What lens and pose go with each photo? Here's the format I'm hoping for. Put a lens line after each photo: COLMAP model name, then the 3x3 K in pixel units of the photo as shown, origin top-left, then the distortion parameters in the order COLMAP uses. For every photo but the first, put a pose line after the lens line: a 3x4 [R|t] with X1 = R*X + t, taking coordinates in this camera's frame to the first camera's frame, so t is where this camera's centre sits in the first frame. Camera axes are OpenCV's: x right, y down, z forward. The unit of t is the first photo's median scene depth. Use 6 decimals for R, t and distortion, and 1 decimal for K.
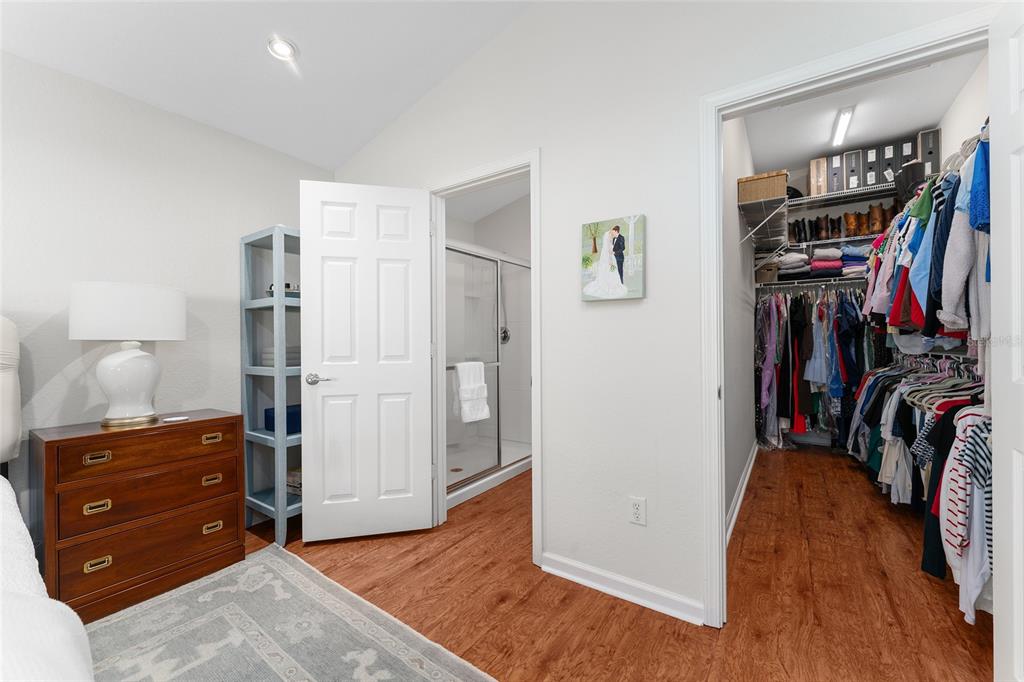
lens RADIAL K [[409.2, 0, 512.2], [0, 409.2, 338.4], [0, 0, 1]] dist [0.000665, -0.000056]
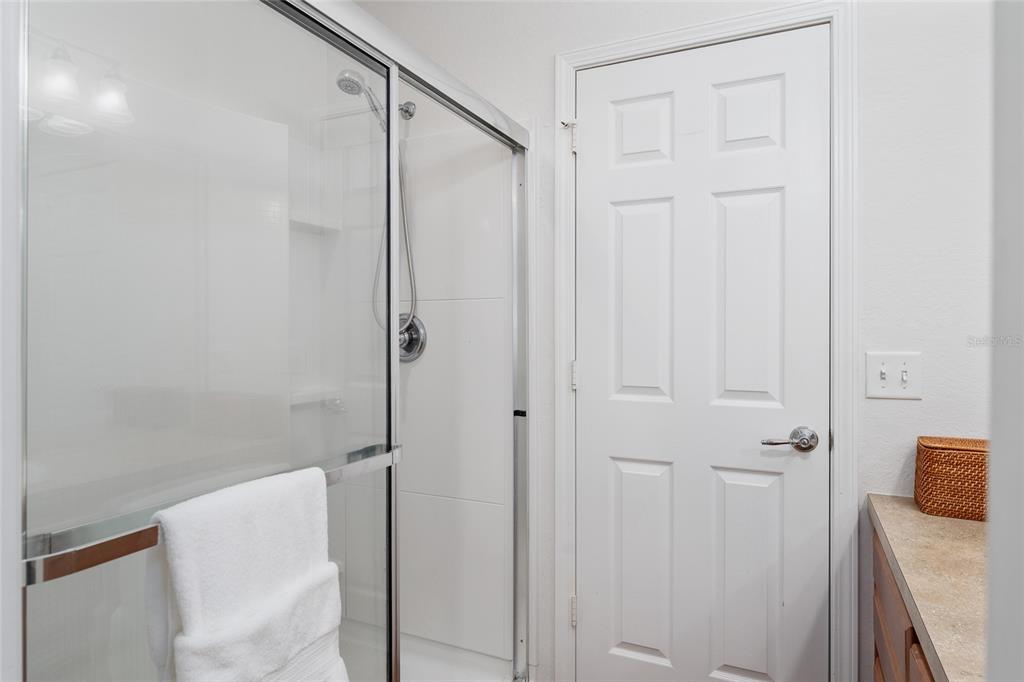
lens RADIAL K [[596.3, 0, 513.0], [0, 596.3, 332.5], [0, 0, 1]] dist [-0.000678, -0.000404]
pose [[0.986935, 0.002008, 0.161107, -0.027691], [-0.003483, 0.999955, 0.008874, -0.031510], [-0.161082, -0.009319, 0.986897, 0.916207]]
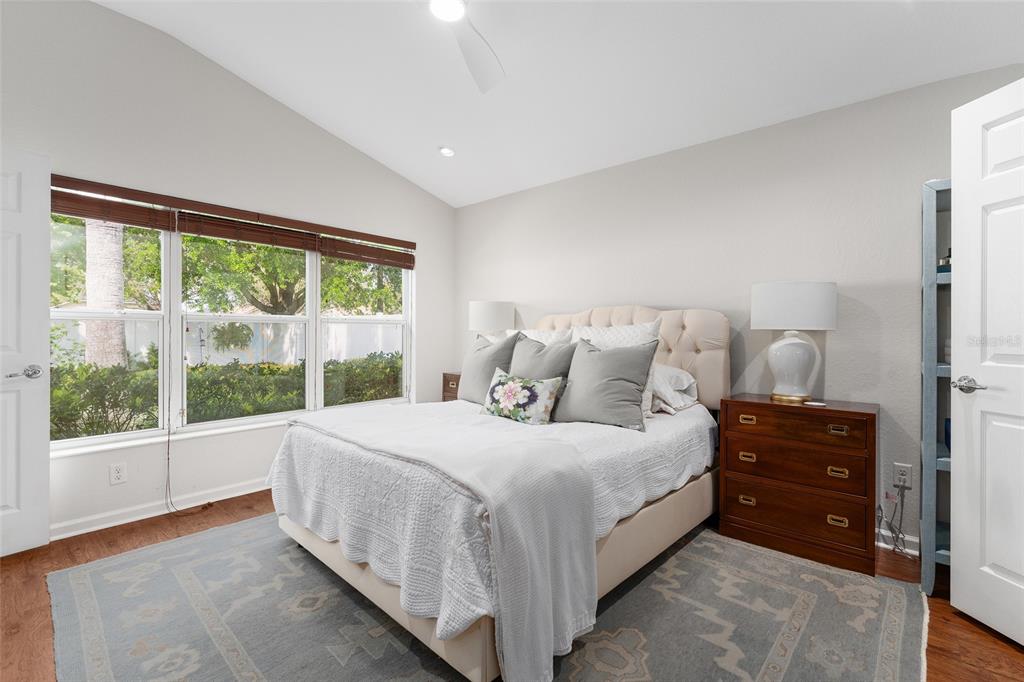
lens RADIAL K [[446.4, 0, 519.5], [0, 446.4, 332.9], [0, 0, 1]] dist [0.000175, -0.000275]
pose [[-0.100563, 0.004837, -0.994919, 0.377435], [0.000399, 0.999988, 0.004821, 0.006783], [0.994931, 0.000088, -0.100564, 0.328963]]
